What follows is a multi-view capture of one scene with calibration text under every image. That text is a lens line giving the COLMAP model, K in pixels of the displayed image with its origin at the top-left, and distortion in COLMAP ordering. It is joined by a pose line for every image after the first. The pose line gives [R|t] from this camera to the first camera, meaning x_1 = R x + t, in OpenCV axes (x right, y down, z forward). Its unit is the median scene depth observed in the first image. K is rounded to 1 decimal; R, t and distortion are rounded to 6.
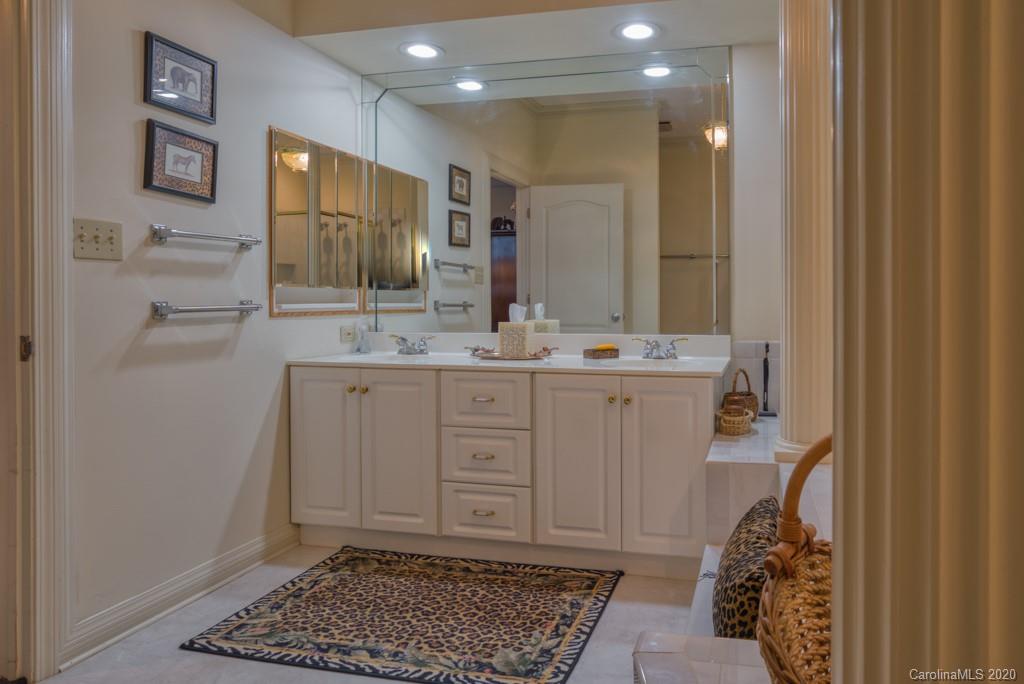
lens RADIAL K [[553.9, 0, 519.7], [0, 553.9, 298.5], [0, 0, 1]] dist [-0.001022, -0.000040]
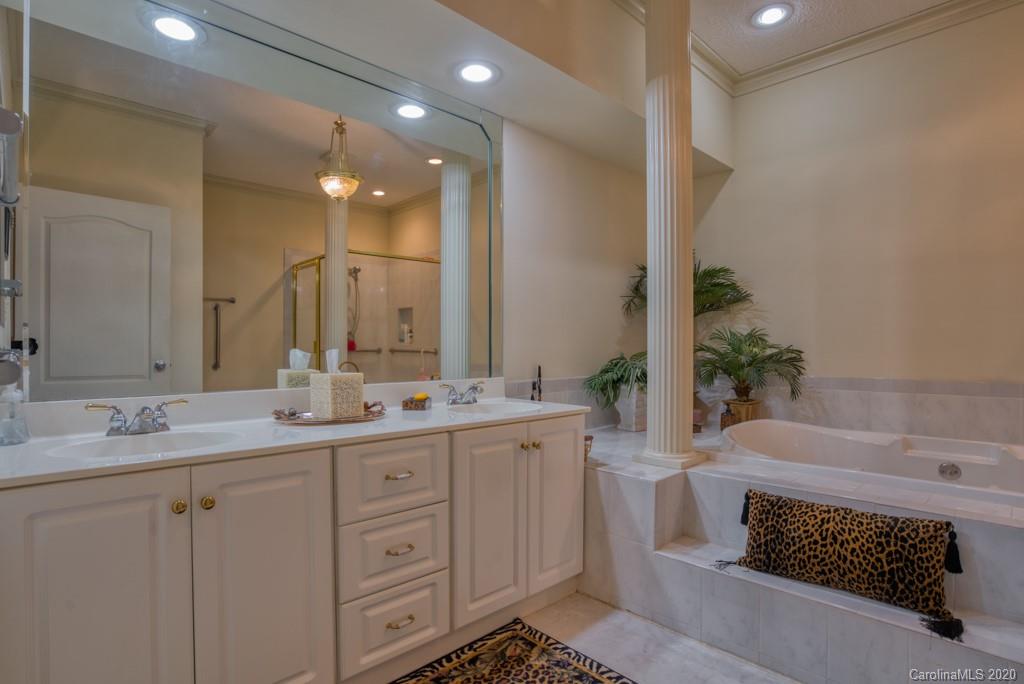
lens RADIAL K [[518.2, 0, 511.7], [0, 518.2, 347.8], [0, 0, 1]] dist [-0.031269, 0.000189]
pose [[0.579834, -0.003416, 0.814728, -0.550627], [-0.002731, 0.999977, 0.006137, 0.001870], [-0.814730, -0.005784, 0.579811, 0.460771]]
